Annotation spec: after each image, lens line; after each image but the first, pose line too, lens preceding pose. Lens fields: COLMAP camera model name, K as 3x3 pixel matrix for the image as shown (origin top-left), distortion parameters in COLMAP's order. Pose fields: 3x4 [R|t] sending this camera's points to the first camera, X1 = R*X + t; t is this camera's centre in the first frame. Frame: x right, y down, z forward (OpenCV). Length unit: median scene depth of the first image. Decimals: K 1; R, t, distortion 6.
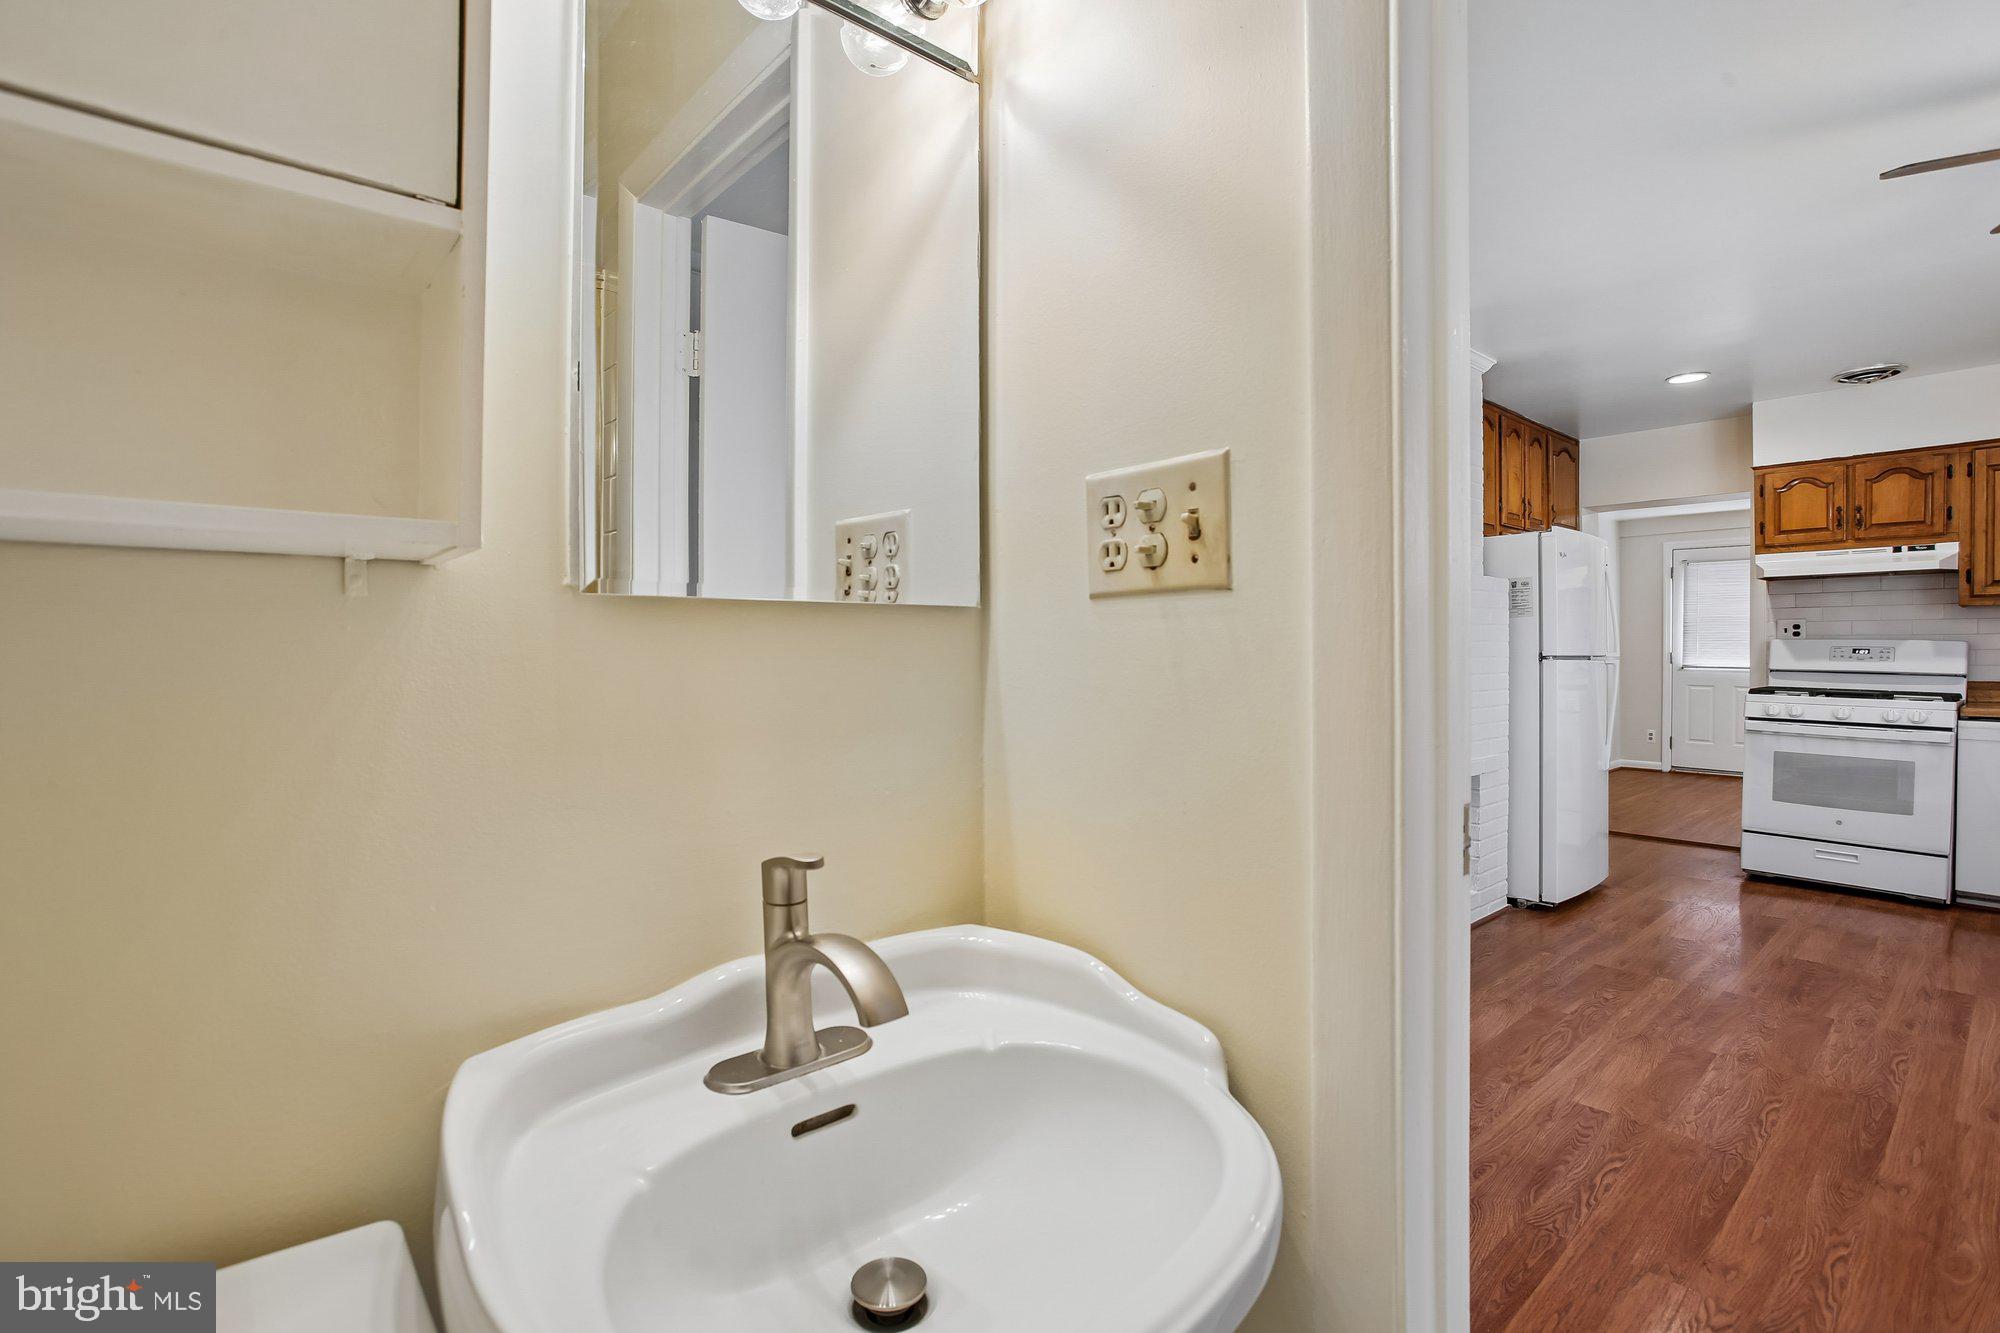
lens RADIAL K [[949.2, 0, 976.0], [0, 949.2, 661.5], [0, 0, 1]] dist [-0.069333, 0.024241]
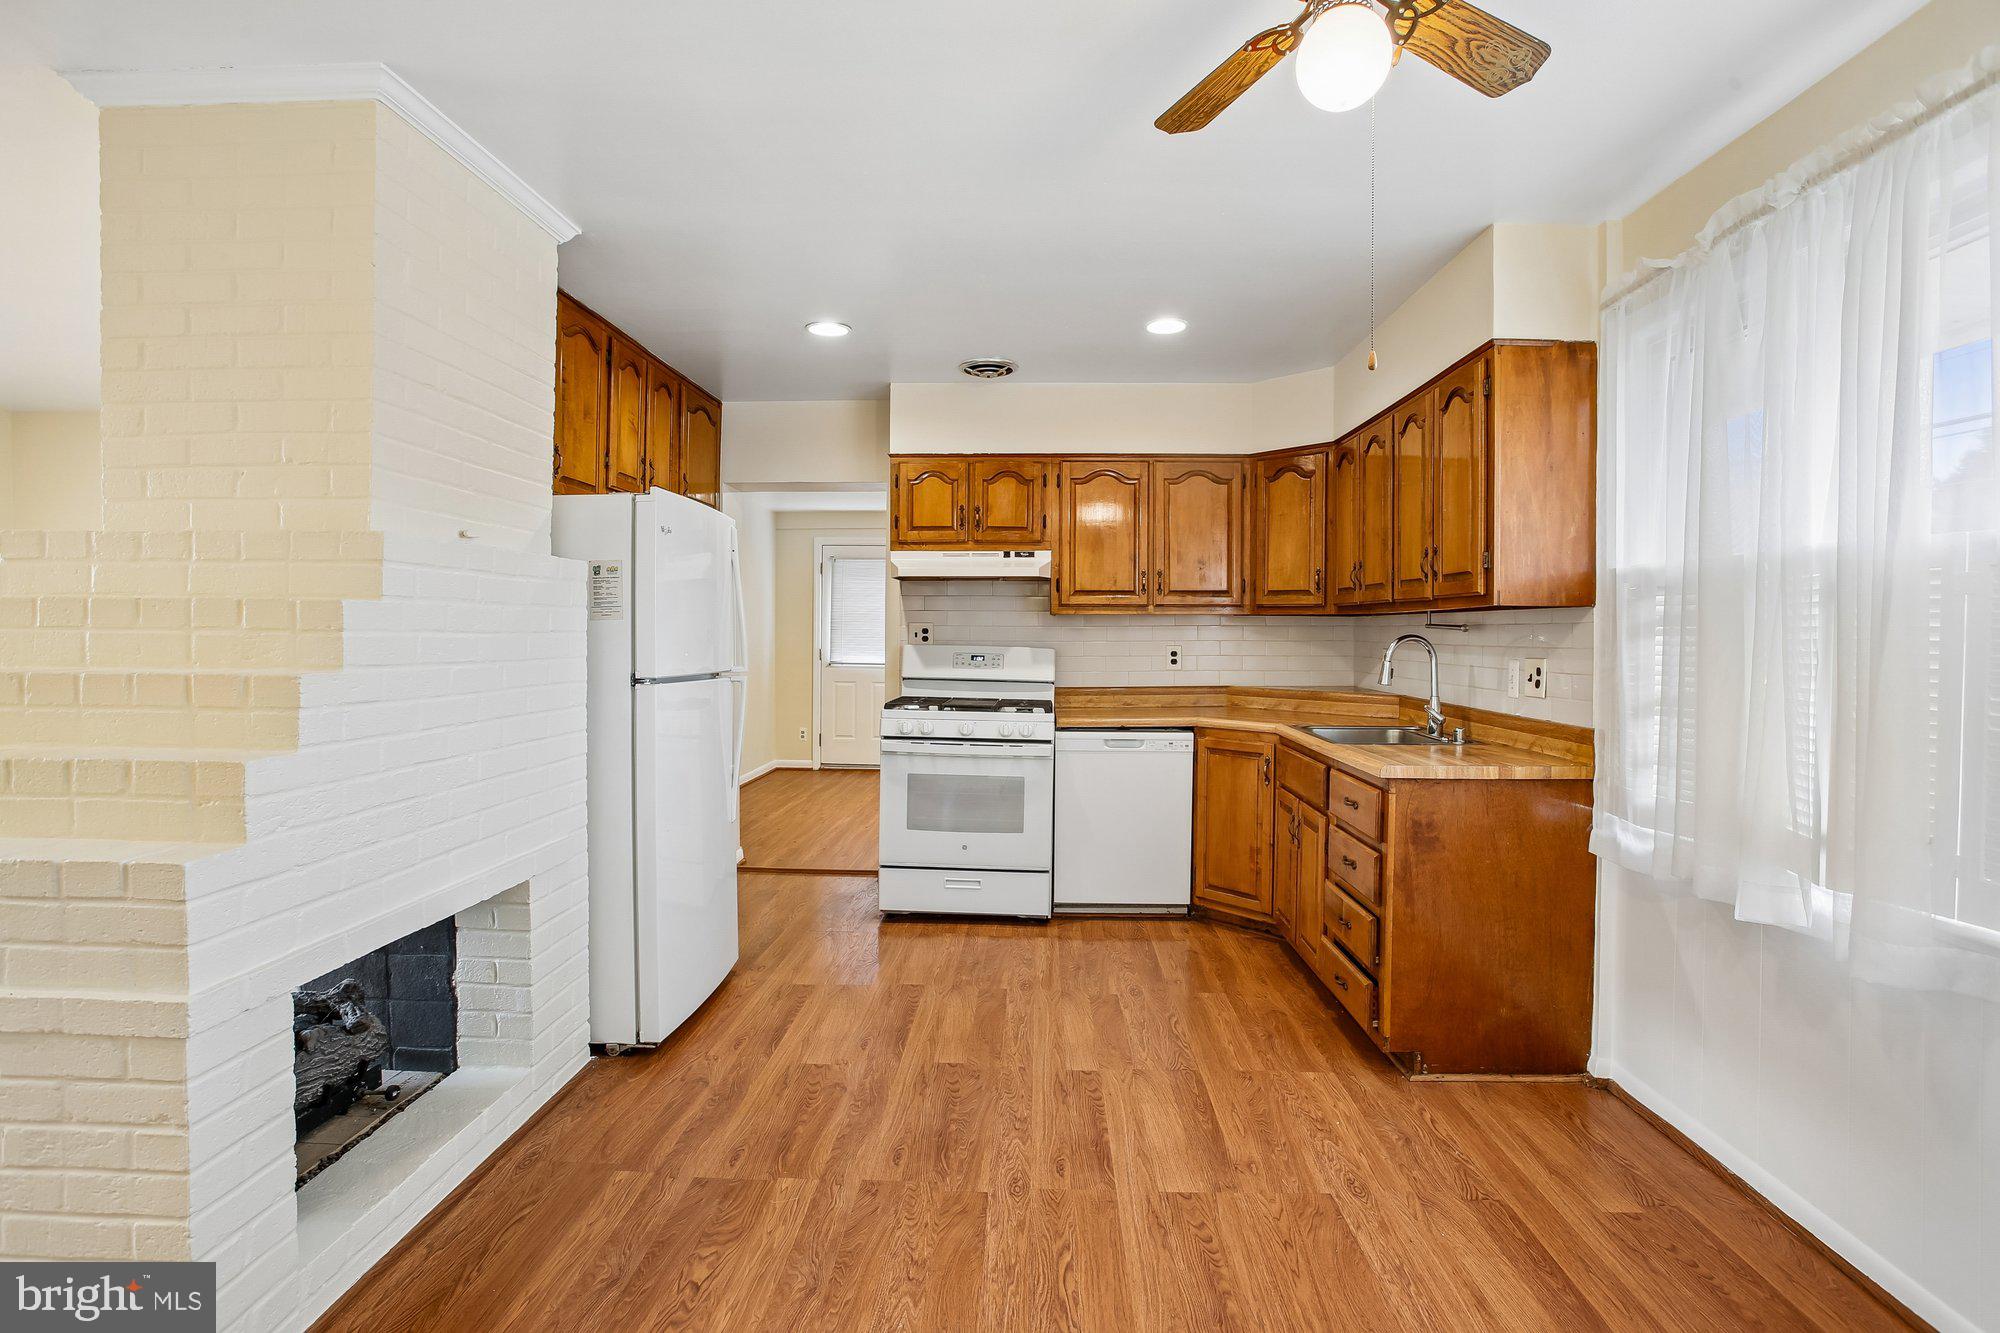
lens RADIAL K [[947.6, 0, 1017.4], [0, 947.6, 631.0], [0, 0, 1]] dist [-0.076579, 0.038363]
pose [[0.665823, 0.008252, 0.746064, 0.264553], [0.002516, 0.999908, -0.013305, -0.027984], [-0.746106, 0.010736, 0.665741, 0.313333]]
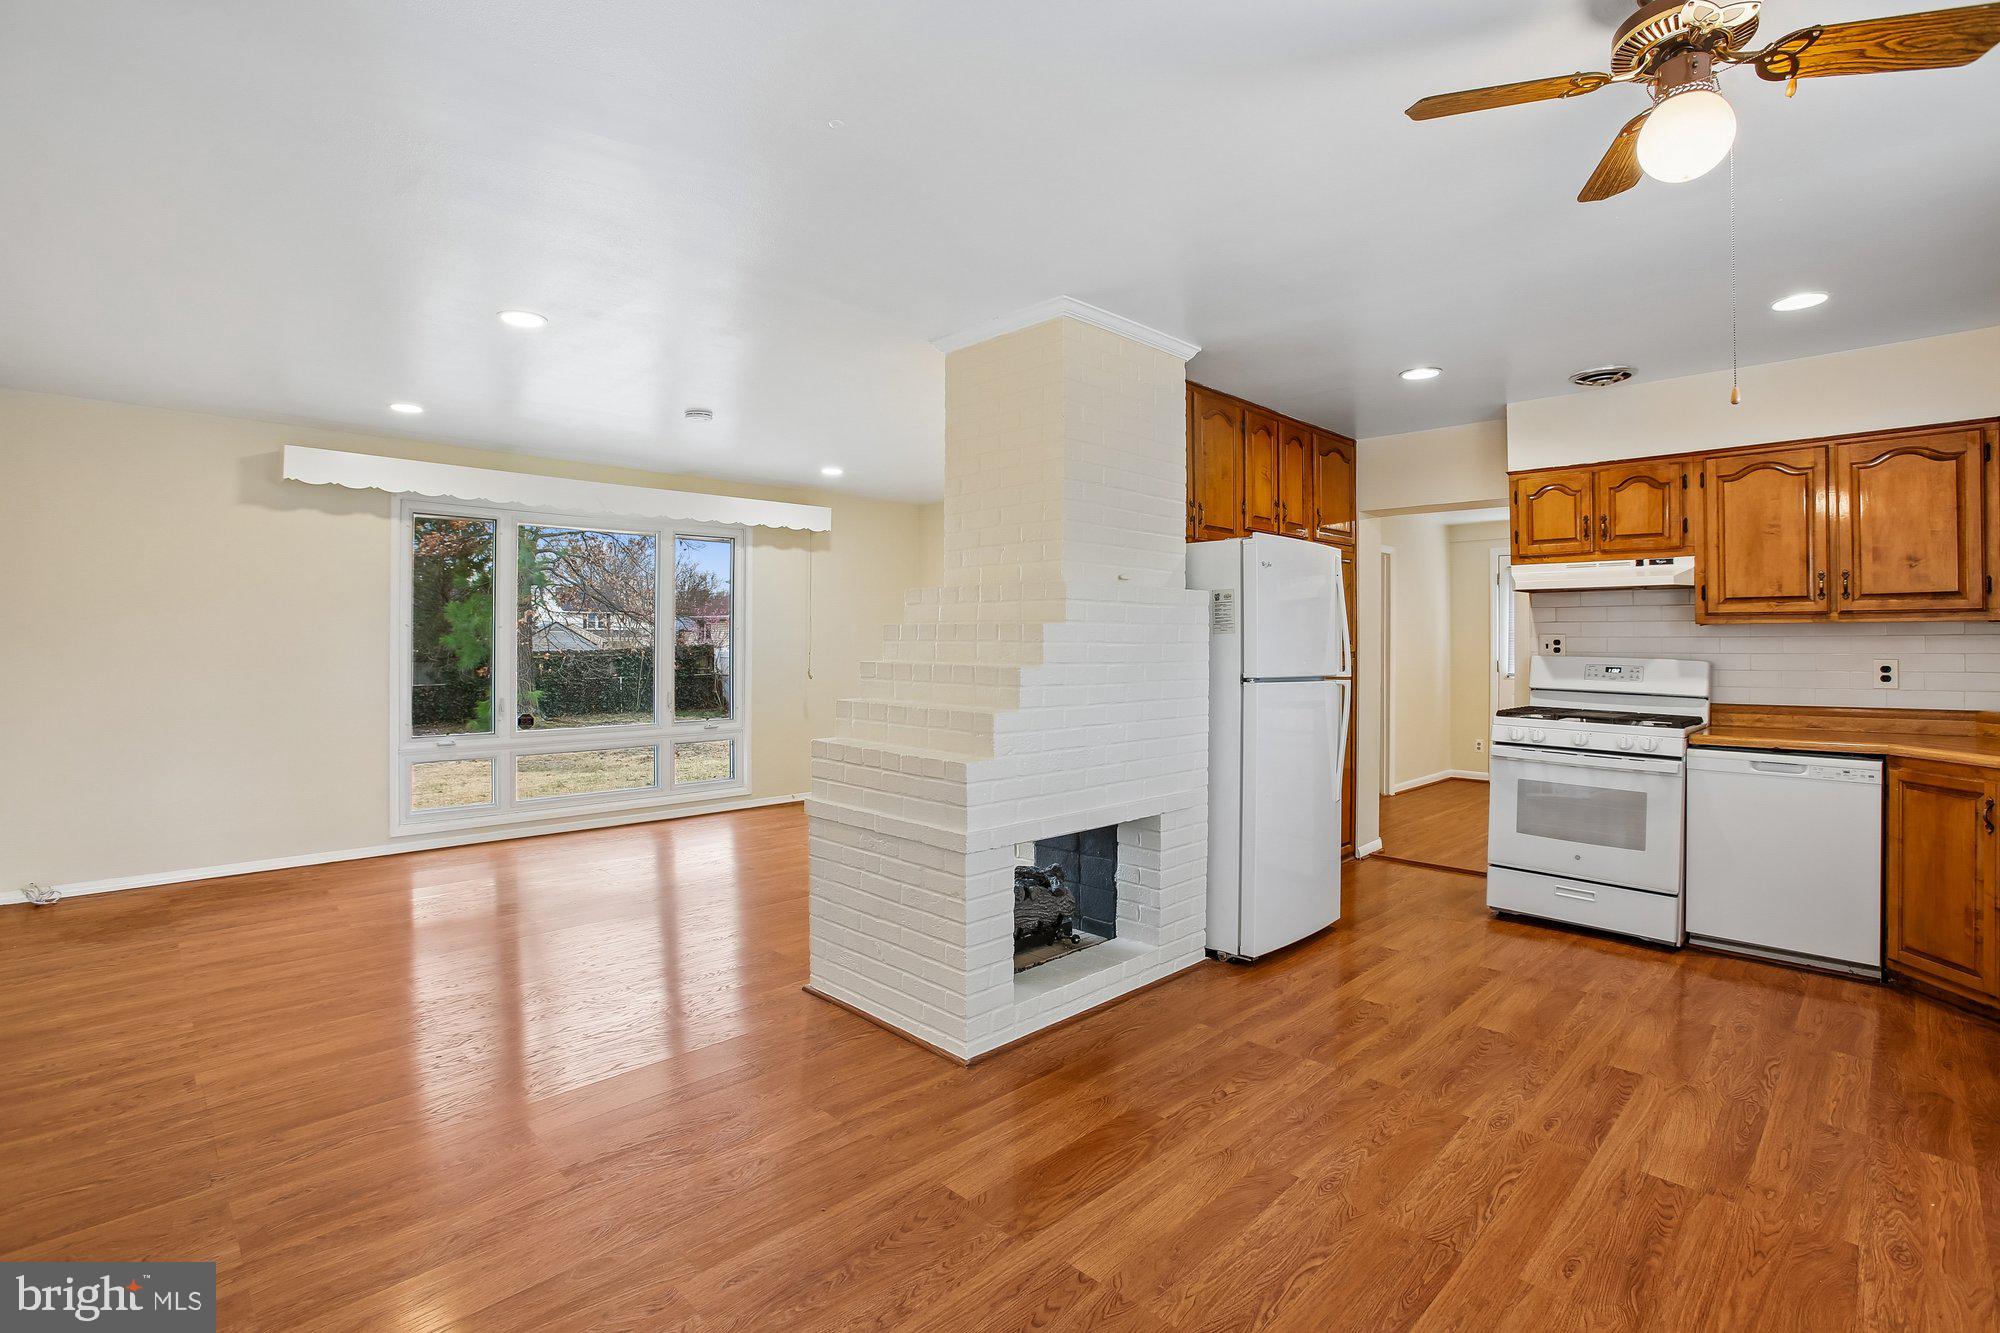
lens RADIAL K [[953.8, 0, 1000.4], [0, 953.8, 623.1], [0, 0, 1]] dist [-0.085759, 0.039872]
pose [[0.996657, 0.010841, 0.080974, 0.280349], [-0.008143, 0.999403, -0.033570, -0.023696], [-0.081289, 0.032799, 0.996151, 0.102724]]
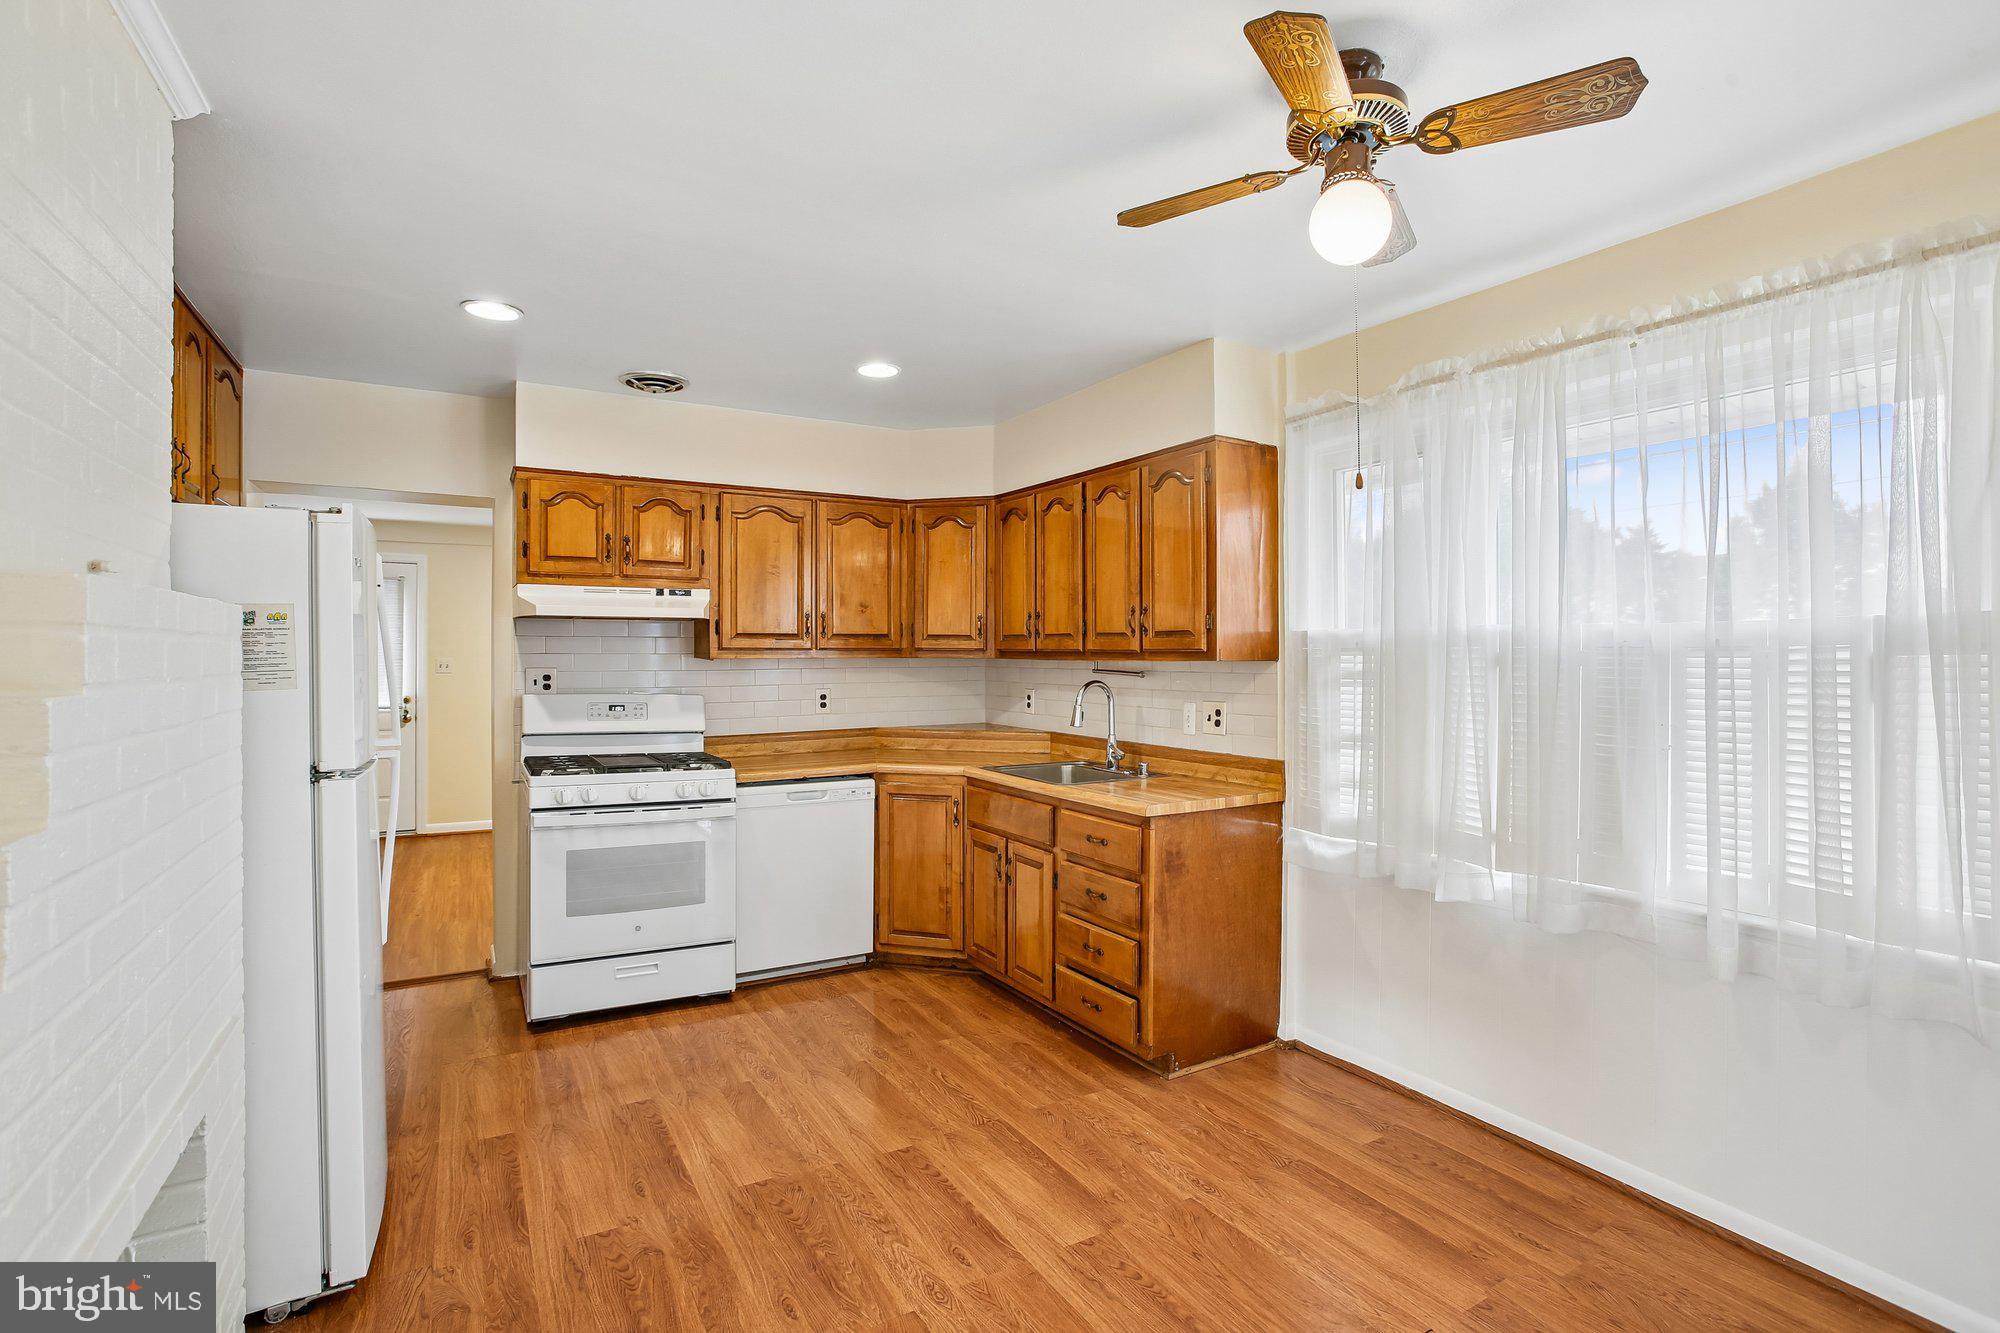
lens RADIAL K [[945.1, 0, 1011.0], [0, 945.1, 645.4], [0, 0, 1]] dist [-0.070341, 0.037159]
pose [[0.158645, 0.014185, 0.987234, 0.183404], [0.012175, 0.999793, -0.016322, -0.053873], [-0.987261, 0.014609, 0.158440, 0.525754]]
